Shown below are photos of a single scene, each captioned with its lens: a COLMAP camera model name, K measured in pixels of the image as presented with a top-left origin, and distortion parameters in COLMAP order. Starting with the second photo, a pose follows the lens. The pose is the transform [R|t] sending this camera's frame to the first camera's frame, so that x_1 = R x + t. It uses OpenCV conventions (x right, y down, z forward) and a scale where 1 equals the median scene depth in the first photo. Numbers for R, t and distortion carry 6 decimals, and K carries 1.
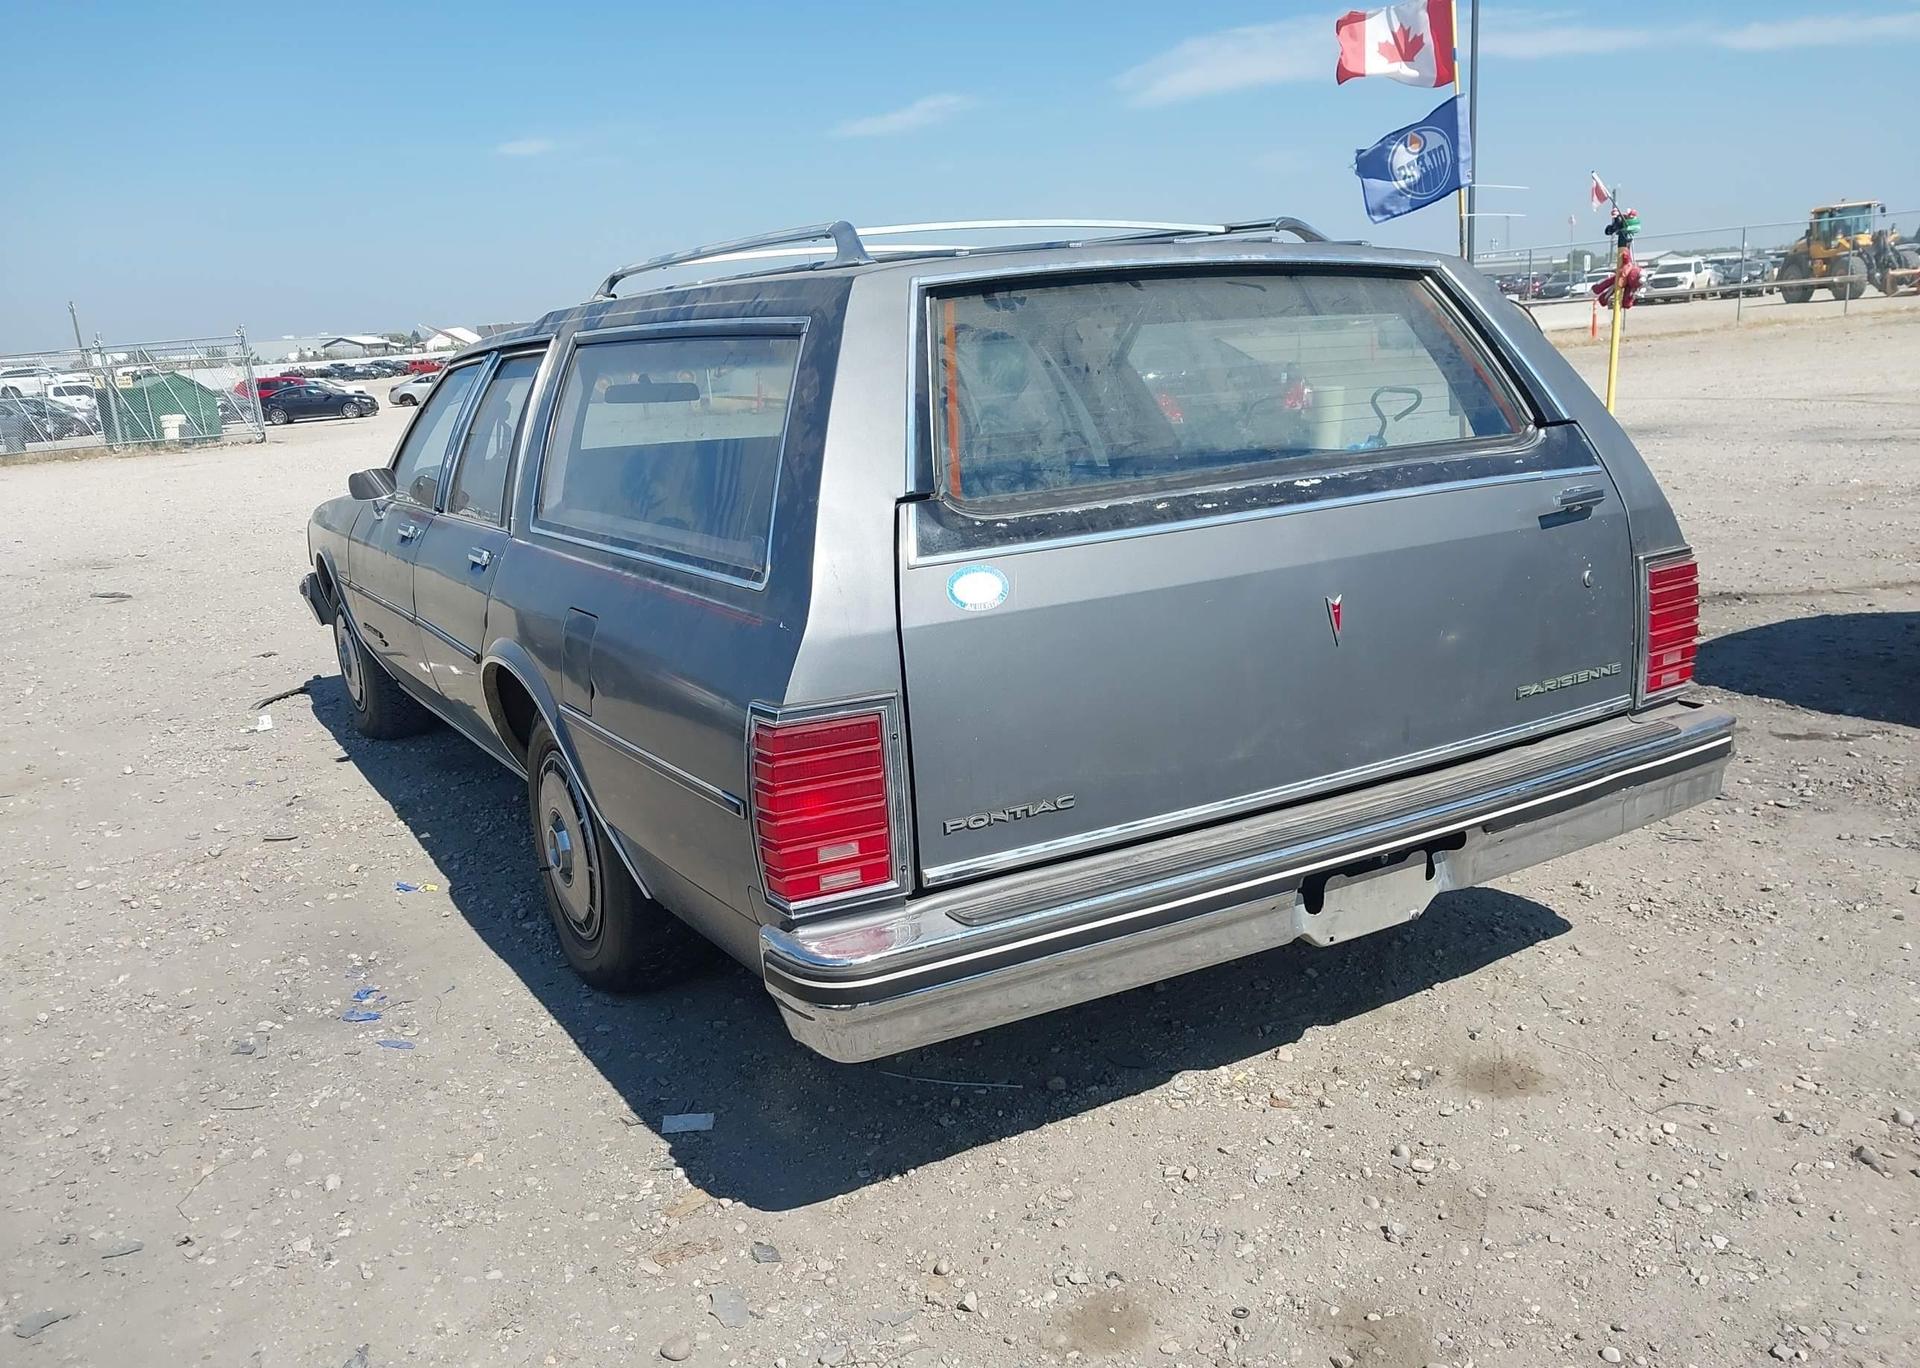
lens RADIAL K [[1514.6, 0, 933.3], [0, 1514.6, 679.8], [0, 0, 1]] dist [0.009318, -0.007828]
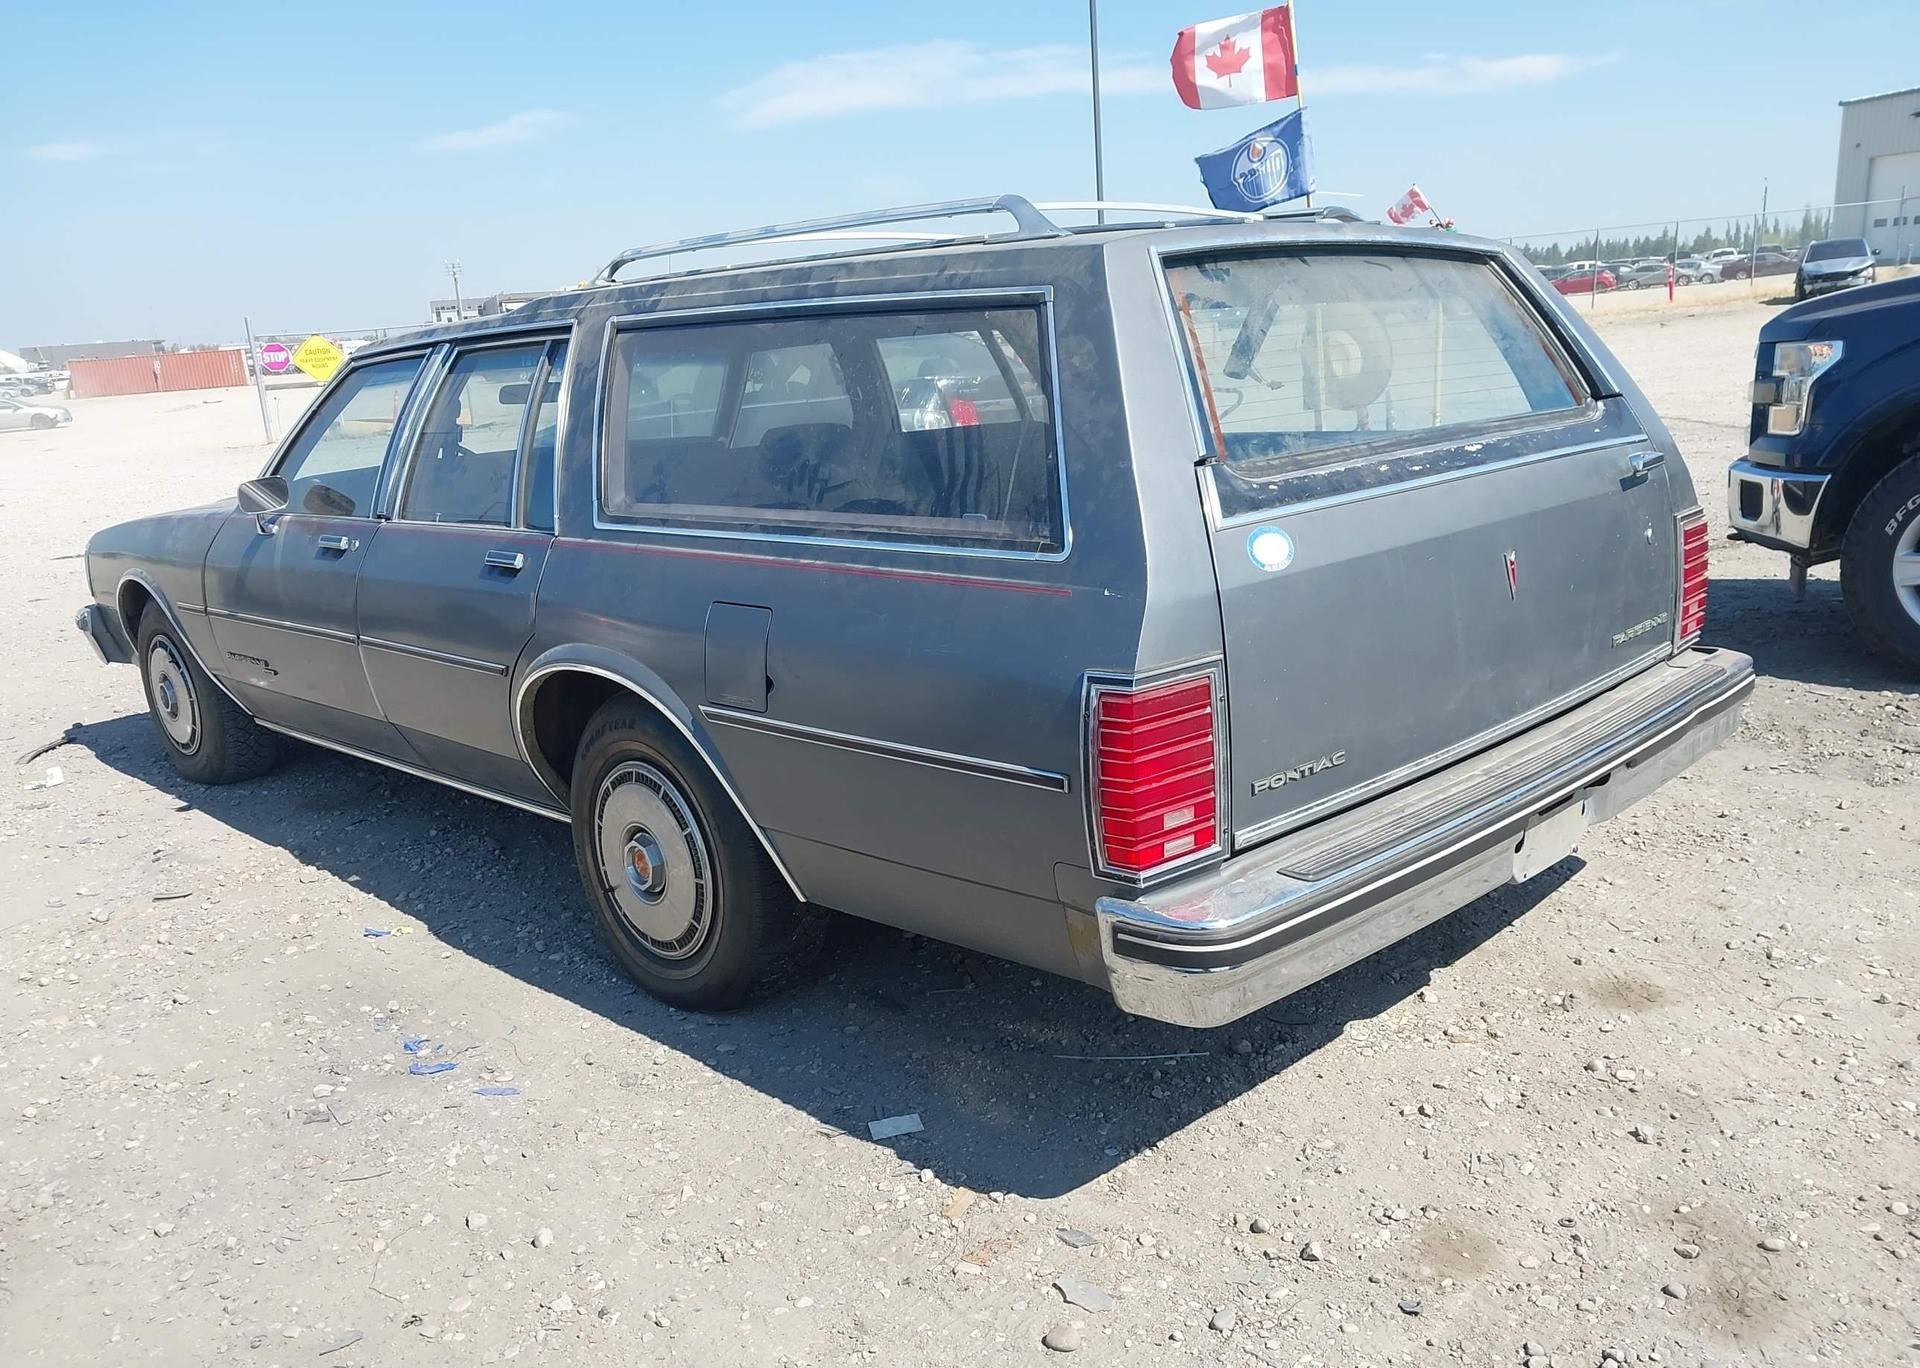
lens RADIAL K [[1514.6, 0, 954.0], [0, 1514.6, 690.9], [0, 0, 1]] dist [0.009318, -0.007828]
pose [[0.970723, -0.054781, 0.233870, -0.344546], [0.056044, 0.998428, 0.001244, 0.016798], [-0.233571, 0.011900, 0.972267, 0.053191]]
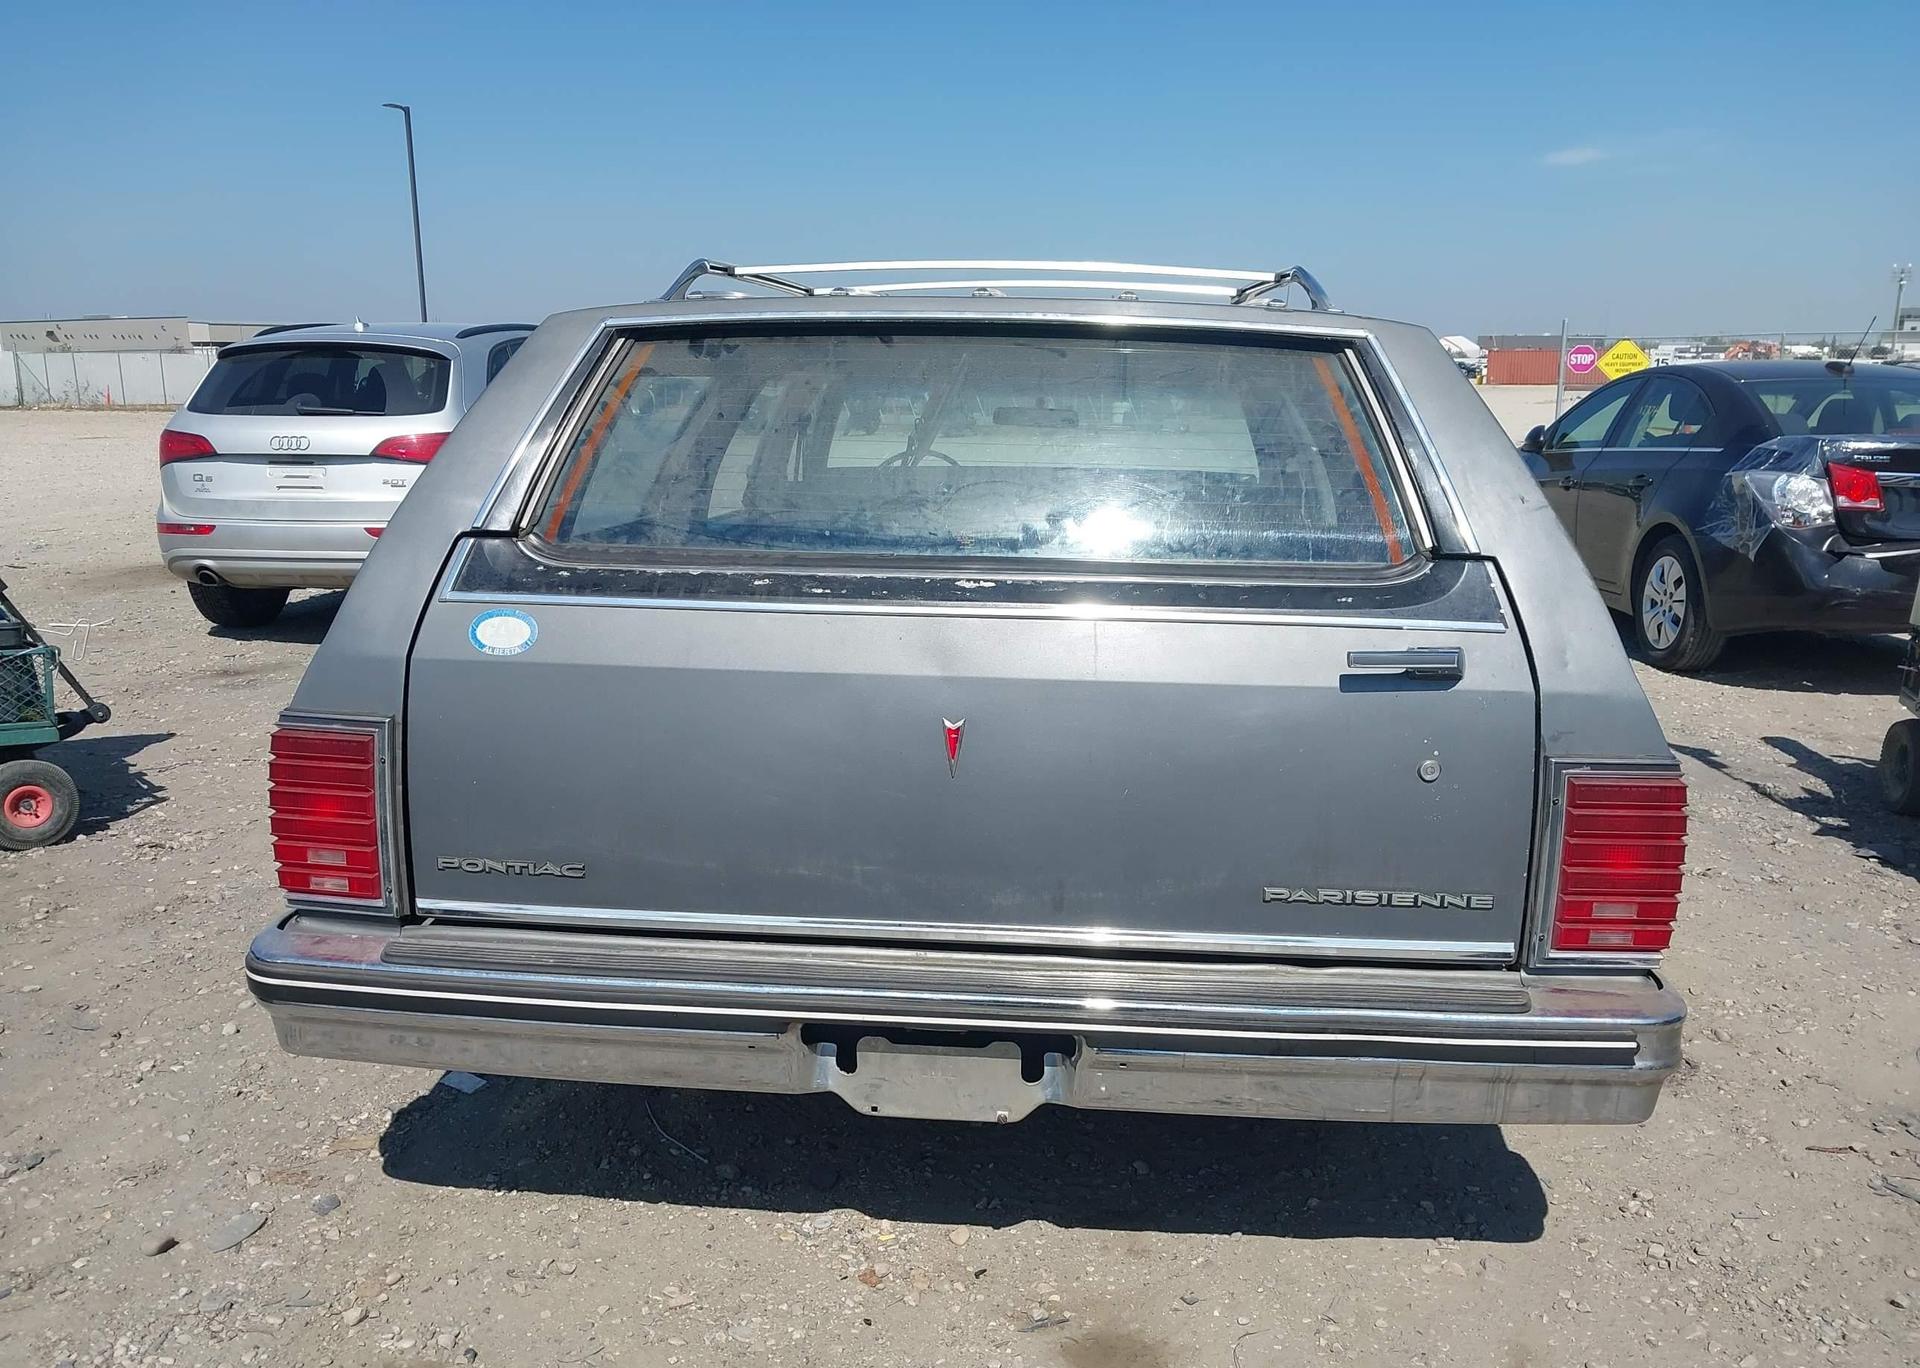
lens RADIAL K [[1514.6, 0, 967.2], [0, 1514.6, 680.3], [0, 0, 1]] dist [0.009318, -0.007828]
pose [[0.829221, 0.180103, -0.529109, 0.668672], [-0.182736, 0.981996, 0.047876, -0.110319], [0.528205, 0.056987, 0.847202, 0.266393]]
